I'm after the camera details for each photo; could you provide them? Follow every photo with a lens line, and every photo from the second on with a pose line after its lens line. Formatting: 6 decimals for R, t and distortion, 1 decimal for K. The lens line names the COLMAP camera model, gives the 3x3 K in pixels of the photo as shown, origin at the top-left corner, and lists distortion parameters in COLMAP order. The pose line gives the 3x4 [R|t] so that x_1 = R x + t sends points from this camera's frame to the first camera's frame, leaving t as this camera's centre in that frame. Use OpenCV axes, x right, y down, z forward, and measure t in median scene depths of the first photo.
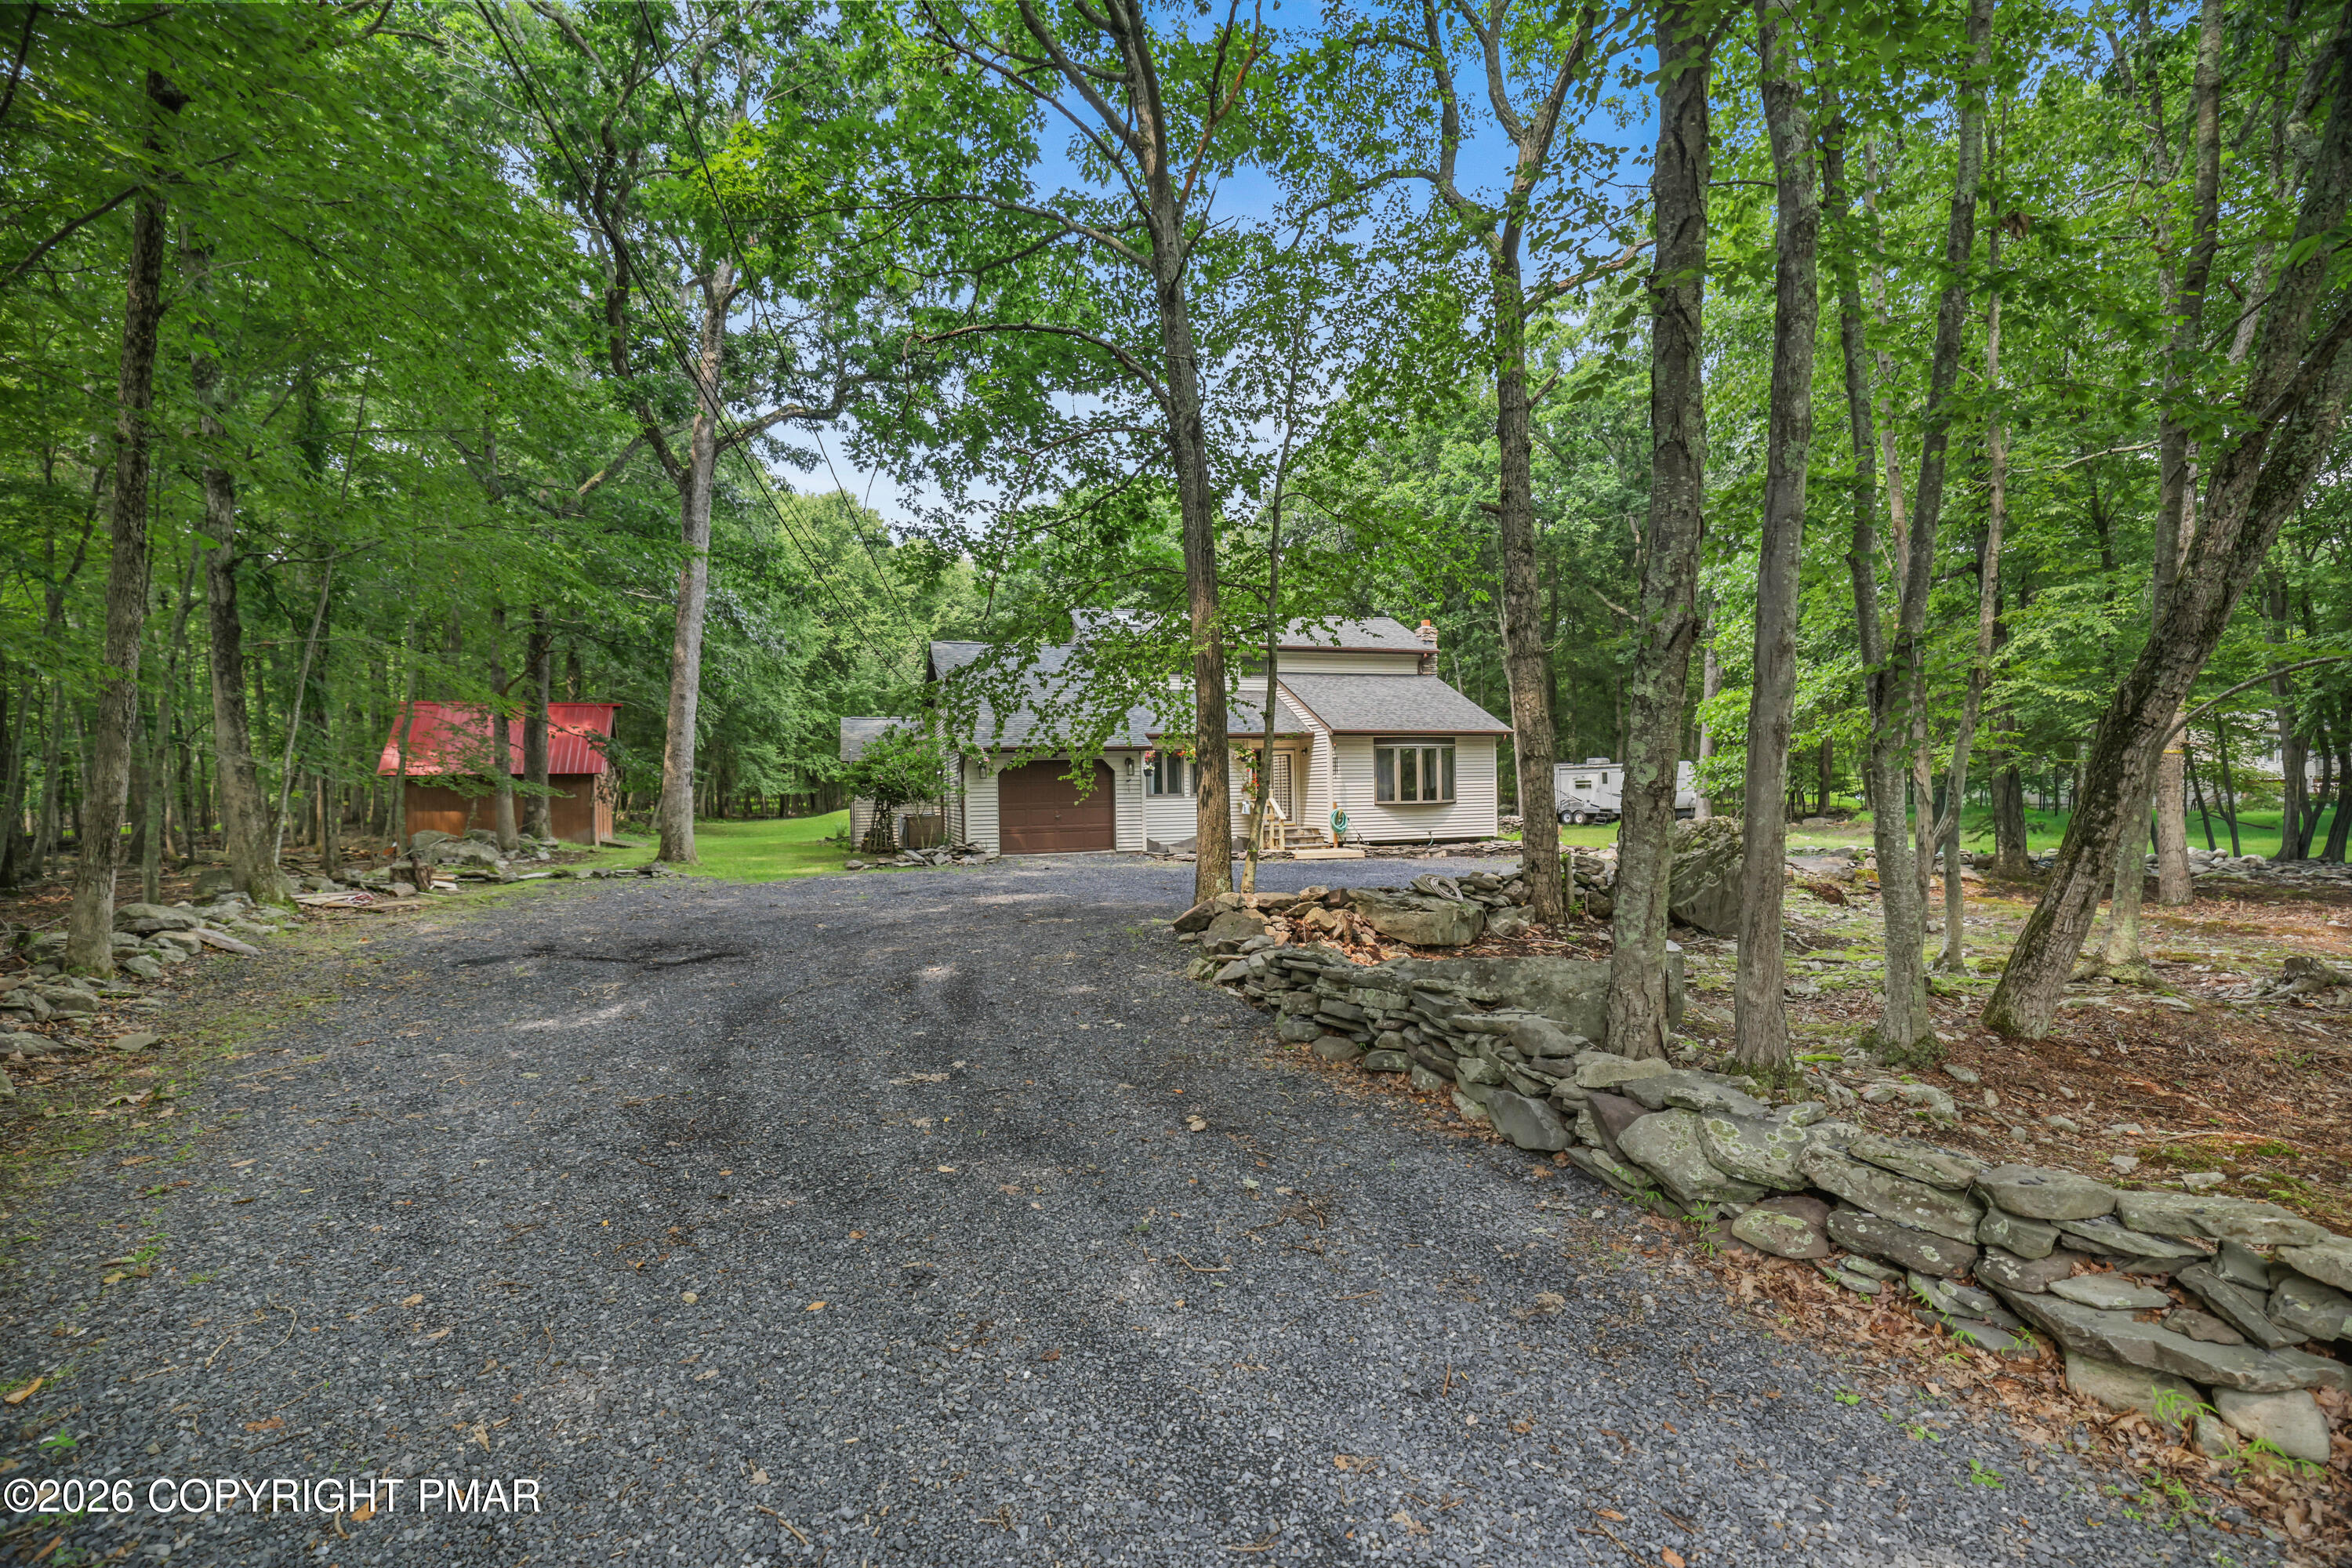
lens RADIAL K [[1008.0, 0, 1165.2], [0, 1008.0, 803.6], [0, 0, 1]] dist [-0.040784, 0.011390]
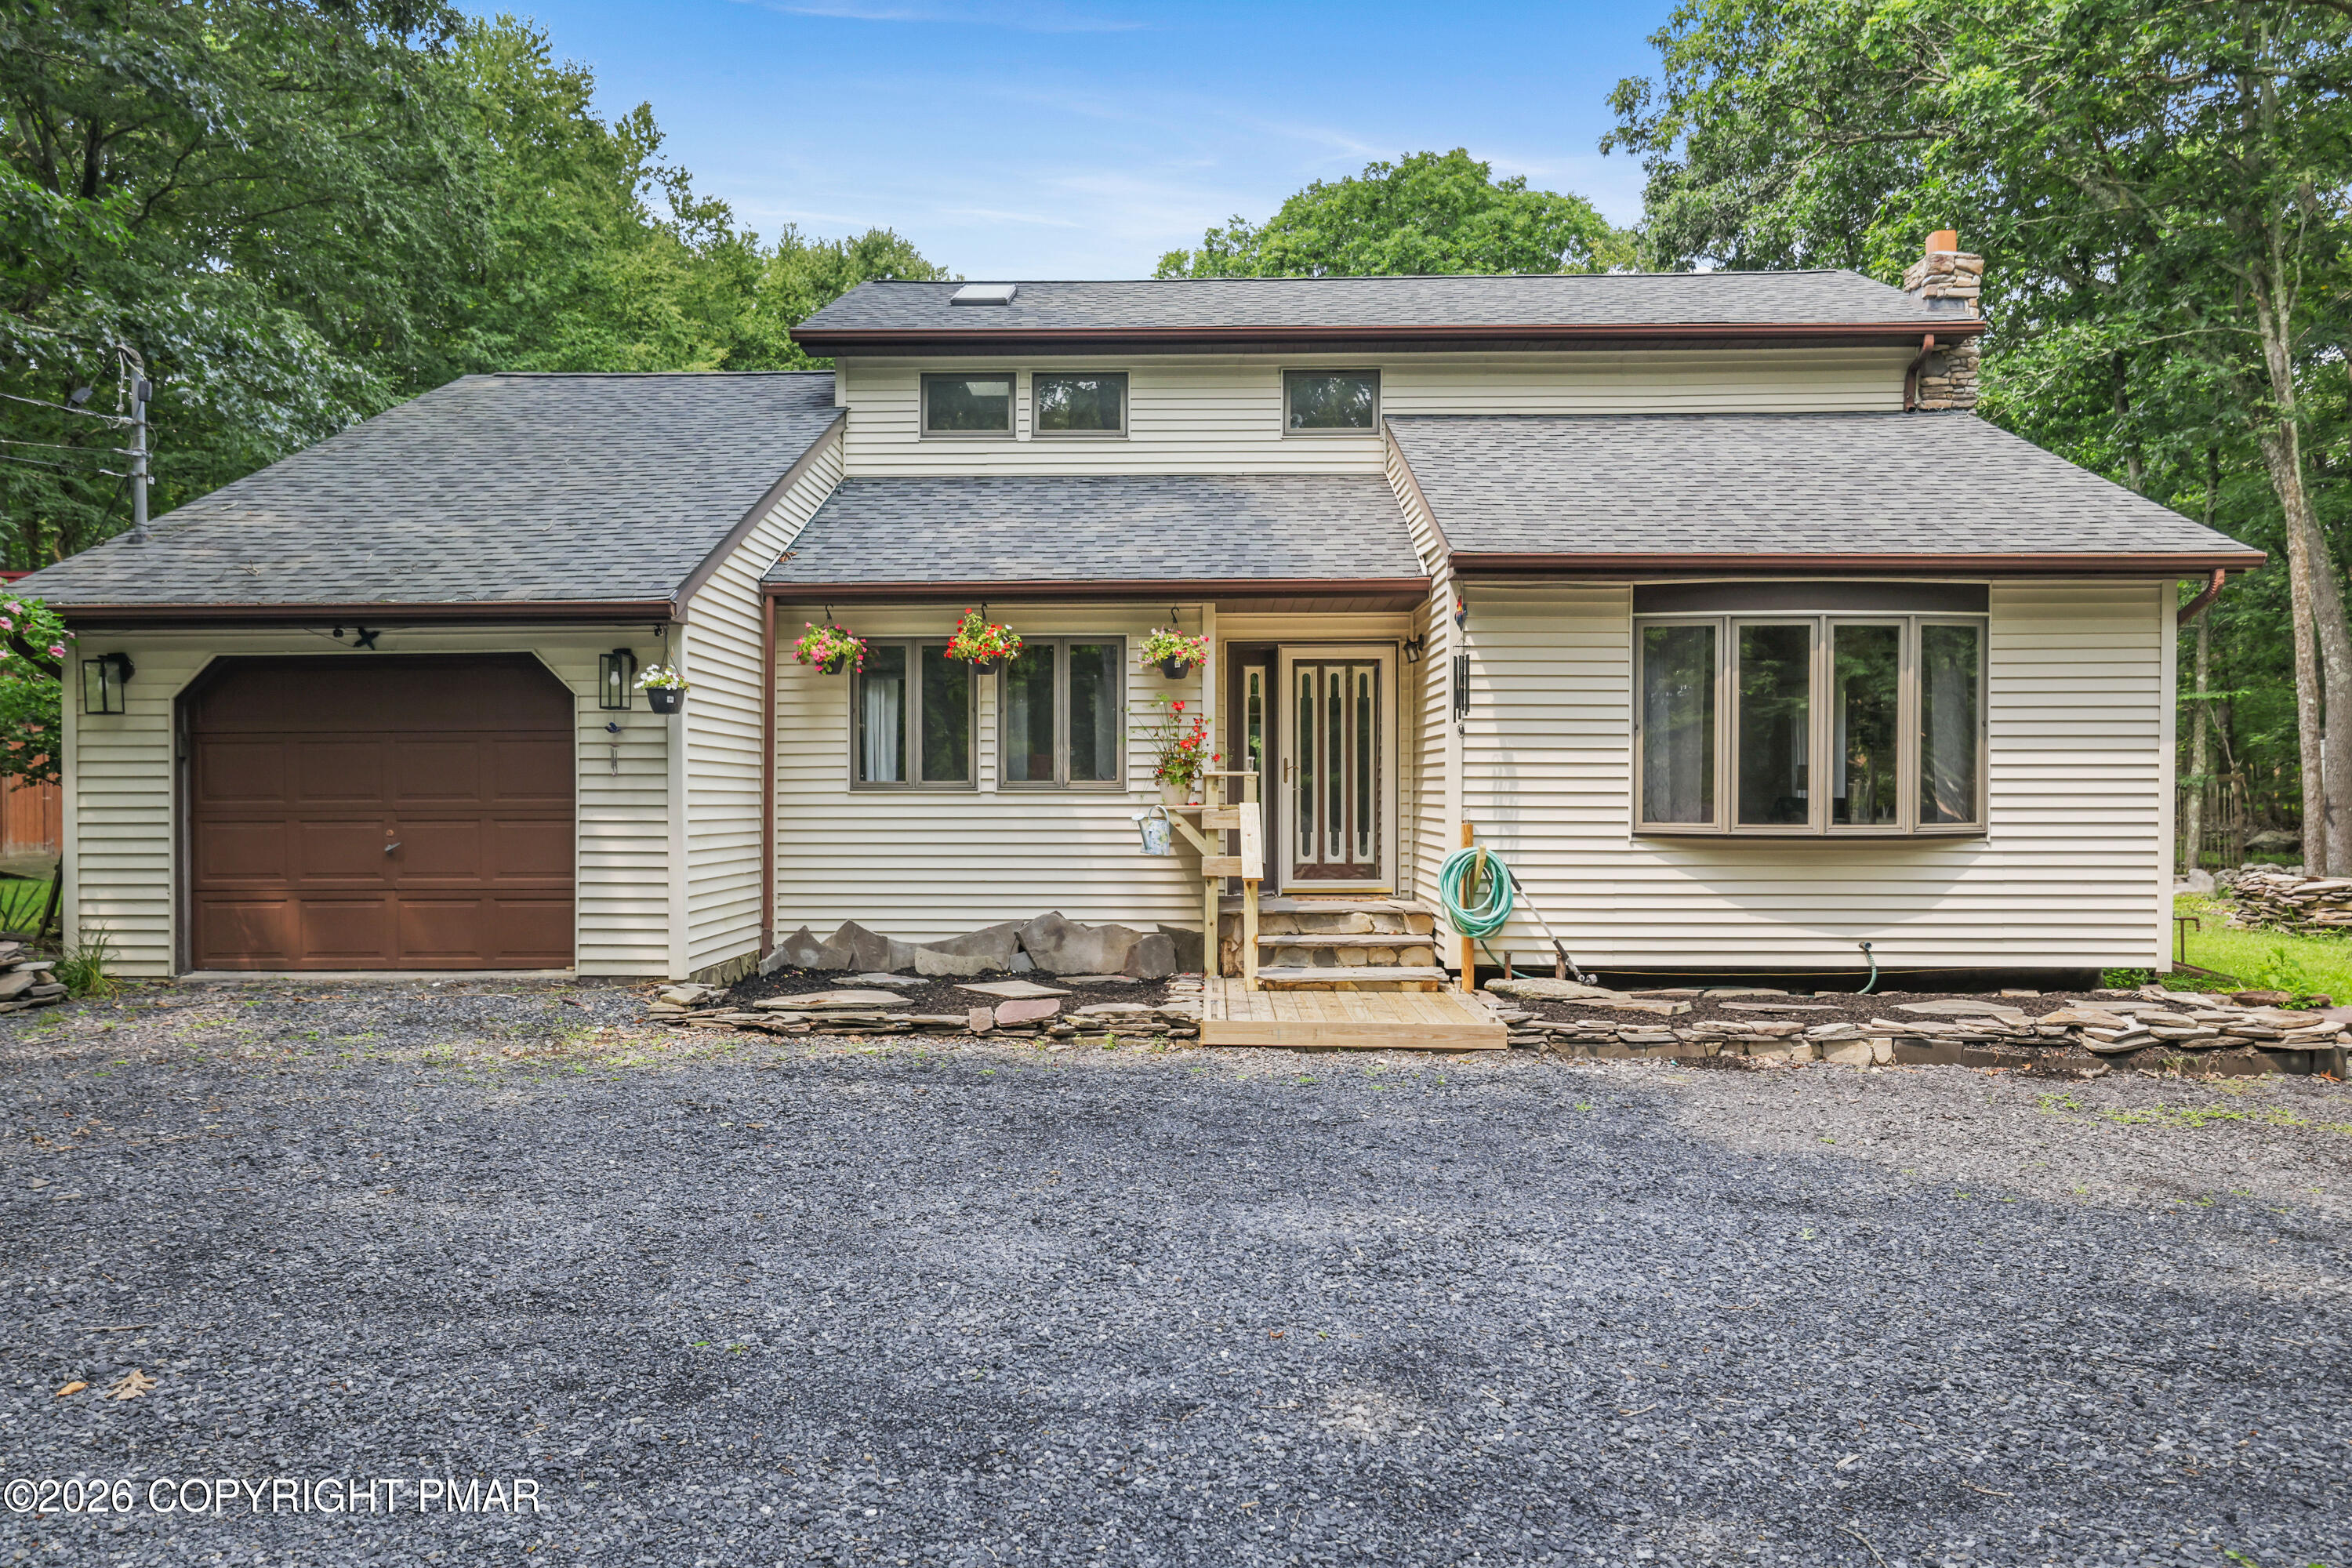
lens RADIAL K [[1479.4, 0, 1170.0], [0, 1479.4, 802.8], [0, 0, 1]] dist [-0.000887, 0.000304]
pose [[0.948669, 0.025667, -0.315228, 0.214951], [-0.023105, 0.999663, 0.011862, -0.009009], [0.315426, -0.003969, 0.948942, 0.583406]]
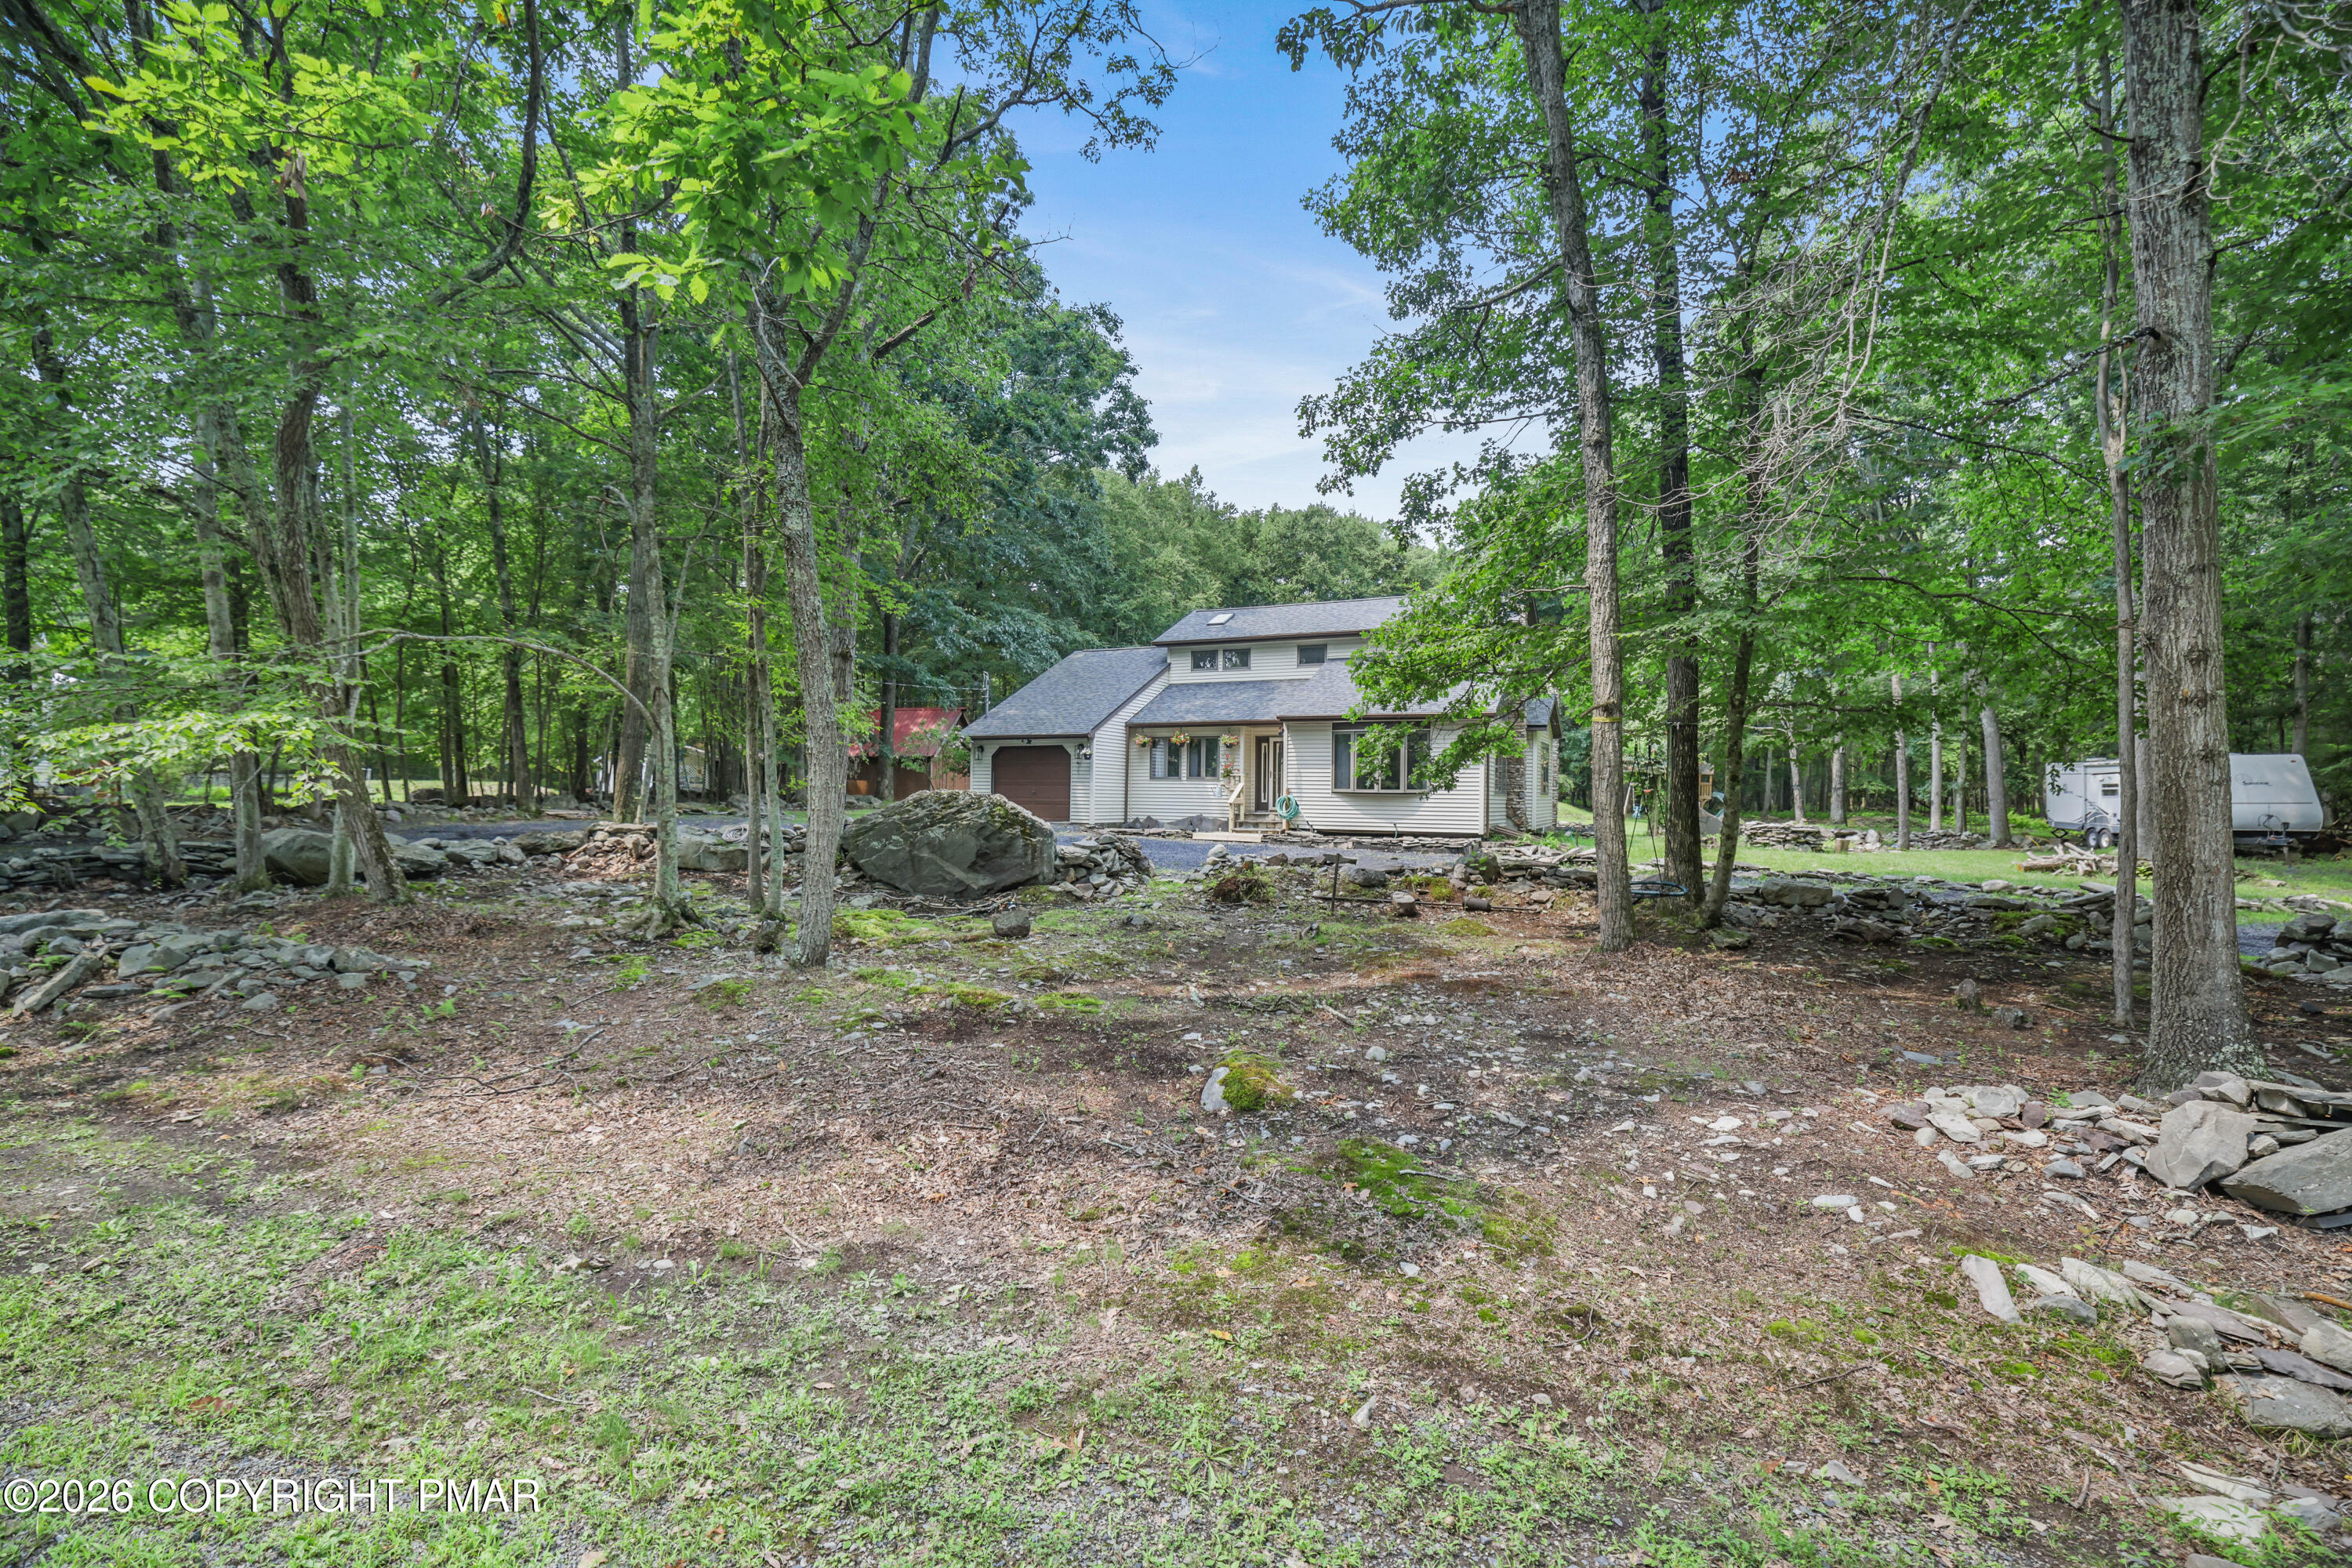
lens RADIAL K [[1008.0, 0, 1165.2], [0, 1008.0, 803.6], [0, 0, 1]] dist [-0.040784, 0.011390]
pose [[0.723733, 0.038126, -0.689026, 0.759510], [-0.034474, 0.999223, 0.019080, -0.000834], [0.689218, 0.009945, 0.724485, 0.189764]]
